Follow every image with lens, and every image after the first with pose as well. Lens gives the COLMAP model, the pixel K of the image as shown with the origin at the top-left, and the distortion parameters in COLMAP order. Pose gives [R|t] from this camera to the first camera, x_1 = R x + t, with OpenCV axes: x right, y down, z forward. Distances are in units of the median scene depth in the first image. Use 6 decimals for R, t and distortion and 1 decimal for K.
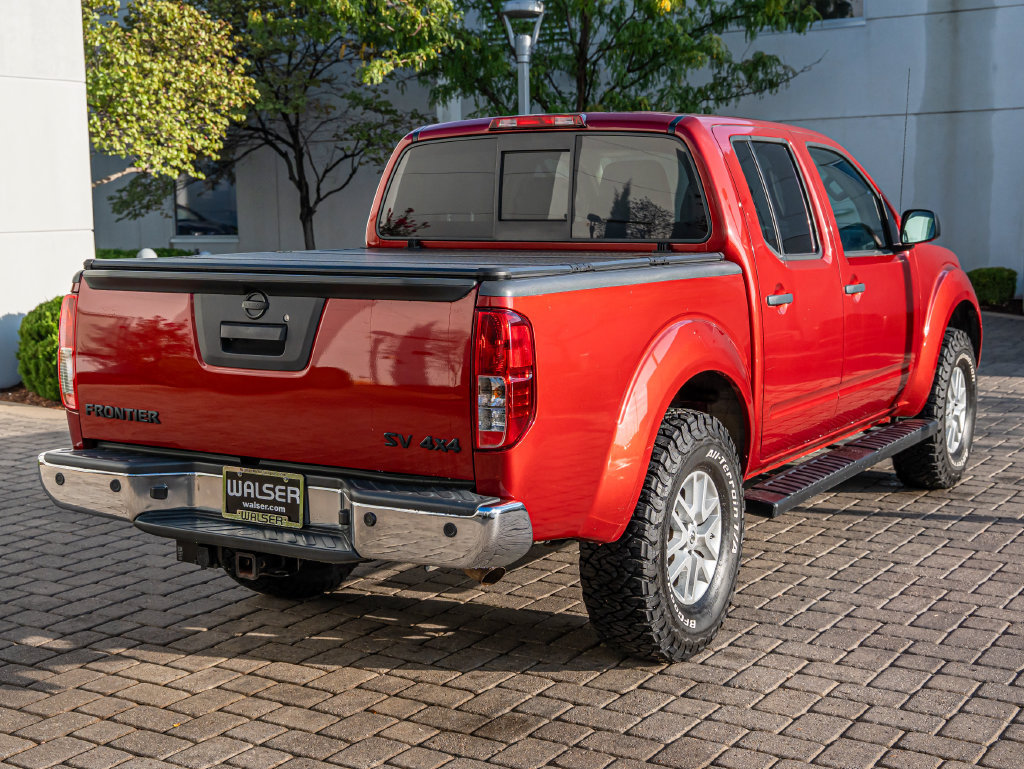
lens RADIAL K [[1390.8, 0, 510.5], [0, 1390.8, 383.7], [0, 0, 1]] dist [0.019377, 0.000000]
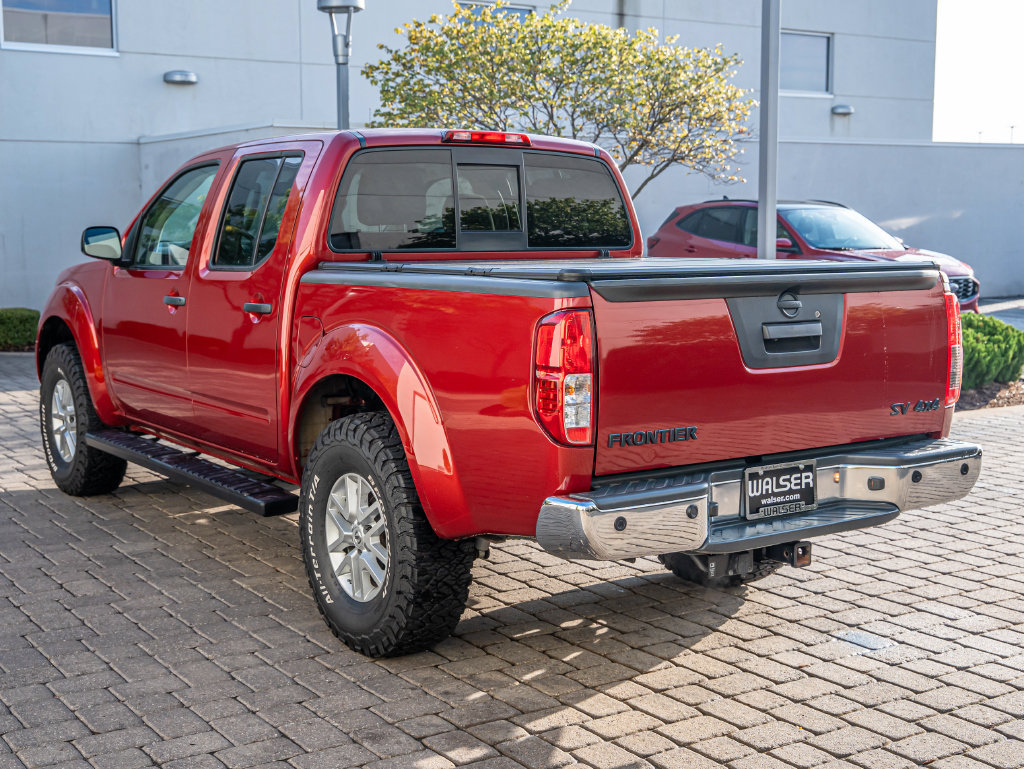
lens RADIAL K [[1349.0, 0, 520.7], [0, 1349.0, 360.0], [0, 0, 1]] dist [0.071420, 0.000000]
pose [[0.394275, -0.071895, 0.916176, -1.177871], [0.108352, 0.993618, 0.031343, -0.067621], [-0.912583, 0.086912, 0.399549, 0.767434]]
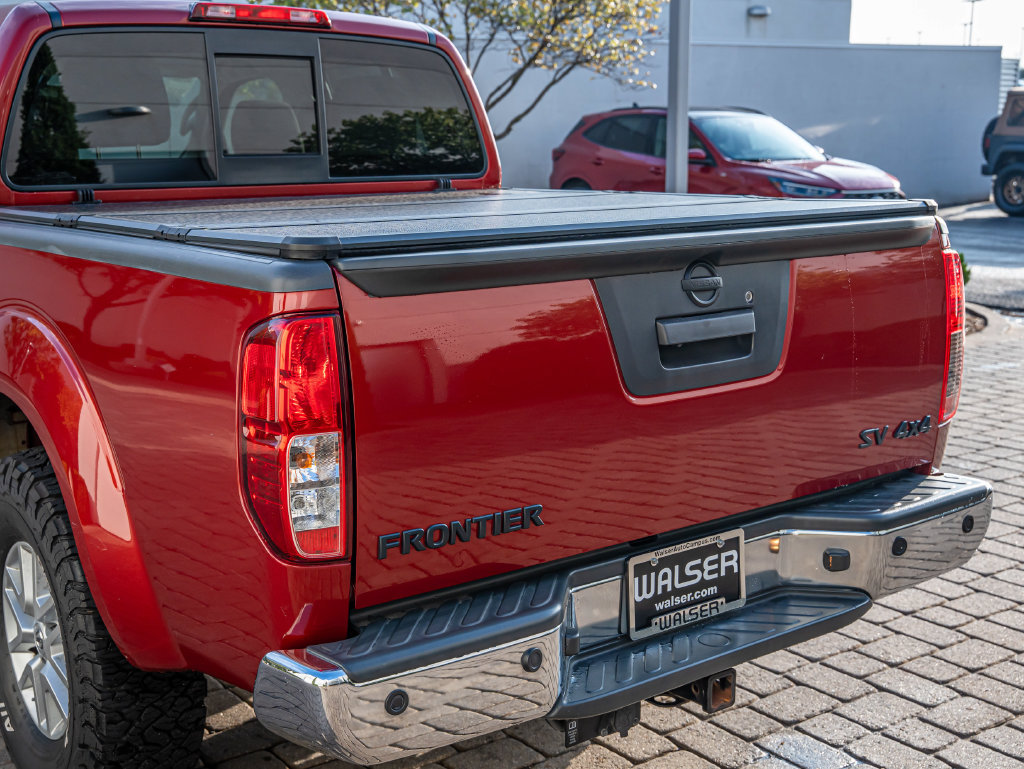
lens RADIAL K [[1280.6, 0, 488.4], [0, 1280.6, 395.9], [0, 0, 1]] dist [0.047789, 0.000000]
pose [[0.364396, -0.170220, 0.915555, -0.739617], [0.119427, 0.983576, 0.135333, -0.094644], [-0.923554, 0.060027, 0.378740, 0.858210]]
